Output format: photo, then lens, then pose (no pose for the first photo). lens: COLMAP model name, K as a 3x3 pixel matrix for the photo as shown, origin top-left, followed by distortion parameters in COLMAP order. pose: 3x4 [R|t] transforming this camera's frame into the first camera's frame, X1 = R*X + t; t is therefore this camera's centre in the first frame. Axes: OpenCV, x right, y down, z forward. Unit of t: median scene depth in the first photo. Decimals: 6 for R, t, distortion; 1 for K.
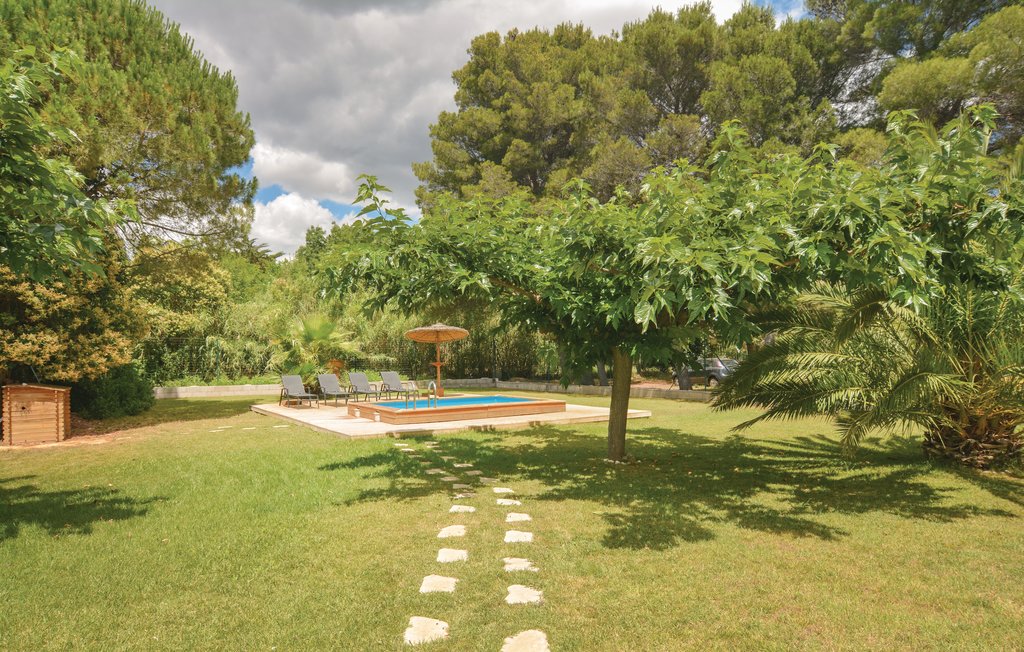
lens RADIAL K [[565.1, 0, 512.0], [0, 565.1, 353.5], [0, 0, 1]] dist [-0.002215, -0.001407]
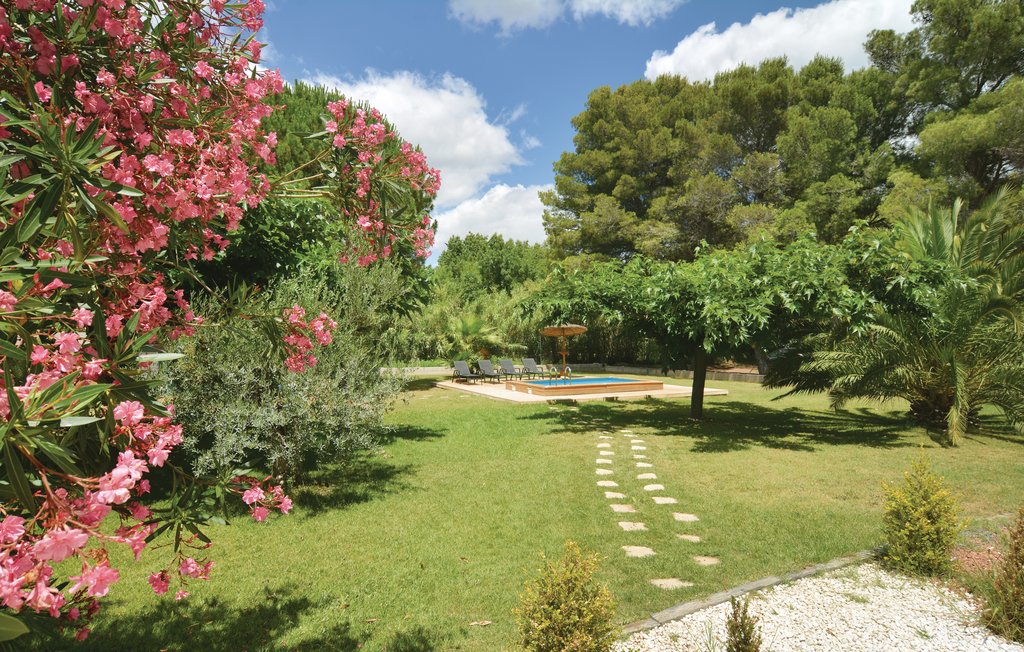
lens RADIAL K [[565.1, 0, 512.0], [0, 565.1, 353.5], [0, 0, 1]] dist [-0.002215, -0.001407]
pose [[0.986168, 0.003793, -0.165706, -0.031940], [0.001628, 0.999468, 0.032565, -0.023362], [0.165741, -0.032384, 0.985637, -0.327730]]
